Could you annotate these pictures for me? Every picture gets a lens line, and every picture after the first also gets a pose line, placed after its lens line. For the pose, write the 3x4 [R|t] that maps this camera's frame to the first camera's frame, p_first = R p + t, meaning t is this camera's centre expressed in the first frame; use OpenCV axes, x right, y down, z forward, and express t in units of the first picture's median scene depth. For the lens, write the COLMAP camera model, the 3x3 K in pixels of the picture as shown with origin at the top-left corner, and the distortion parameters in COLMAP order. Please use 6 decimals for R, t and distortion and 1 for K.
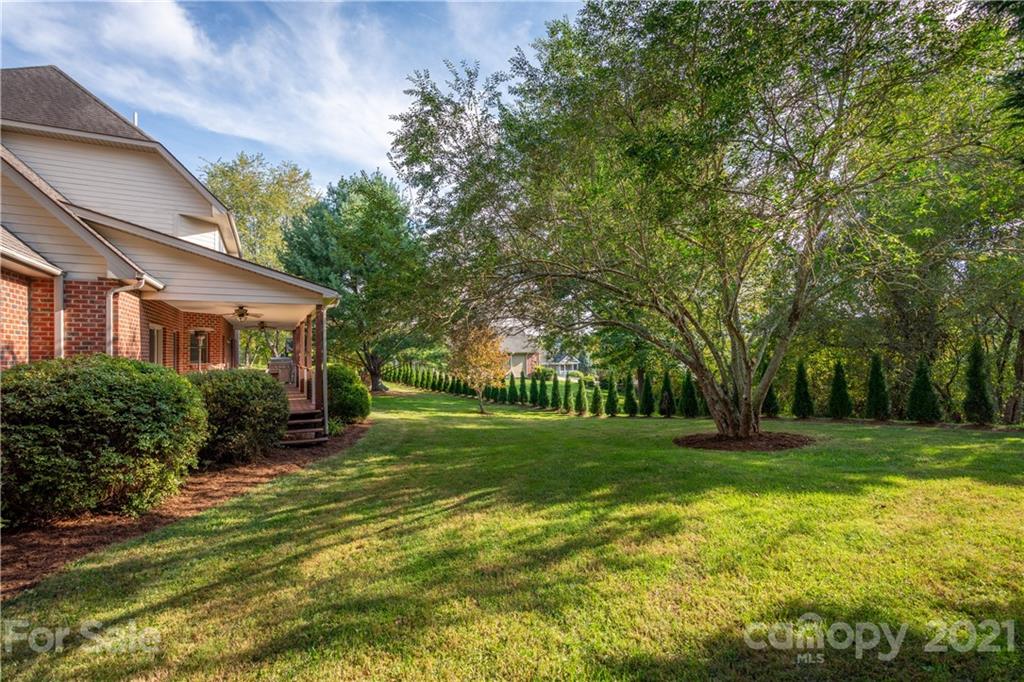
lens RADIAL K [[457.9, 0, 510.0], [0, 457.9, 345.8], [0, 0, 1]] dist [-0.004561, 0.000419]
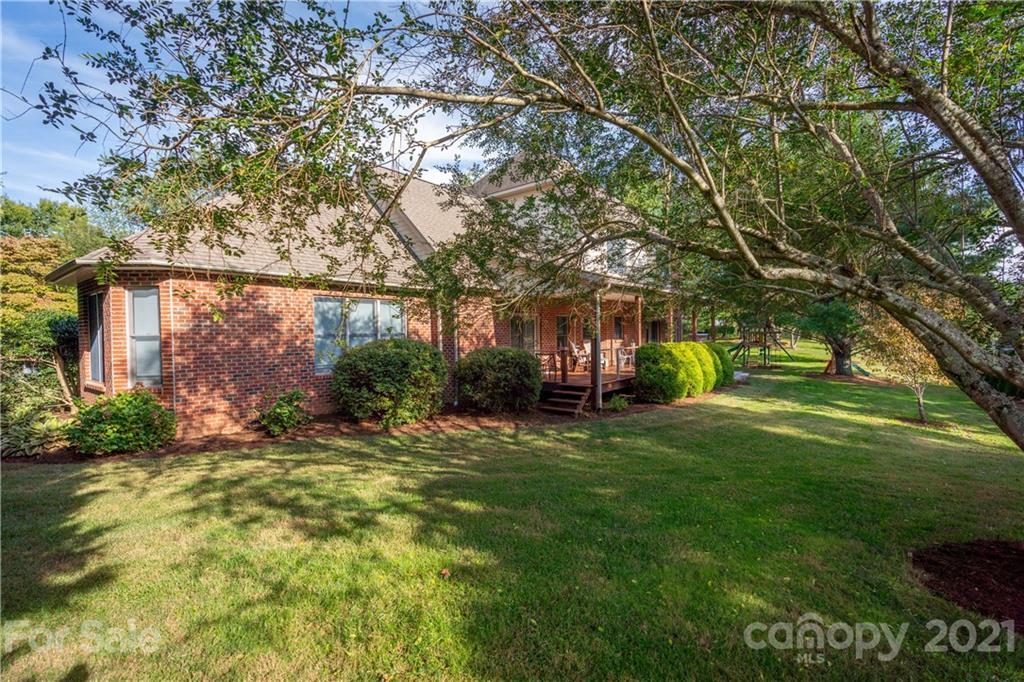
lens RADIAL K [[457.9, 0, 509.5], [0, 457.9, 339.8], [0, 0, 1]] dist [-0.004561, 0.000419]
pose [[0.394698, 0.019616, -0.918601, 1.076102], [0.027211, 0.999084, 0.033026, -0.024222], [0.918408, -0.038032, 0.393803, 0.776579]]
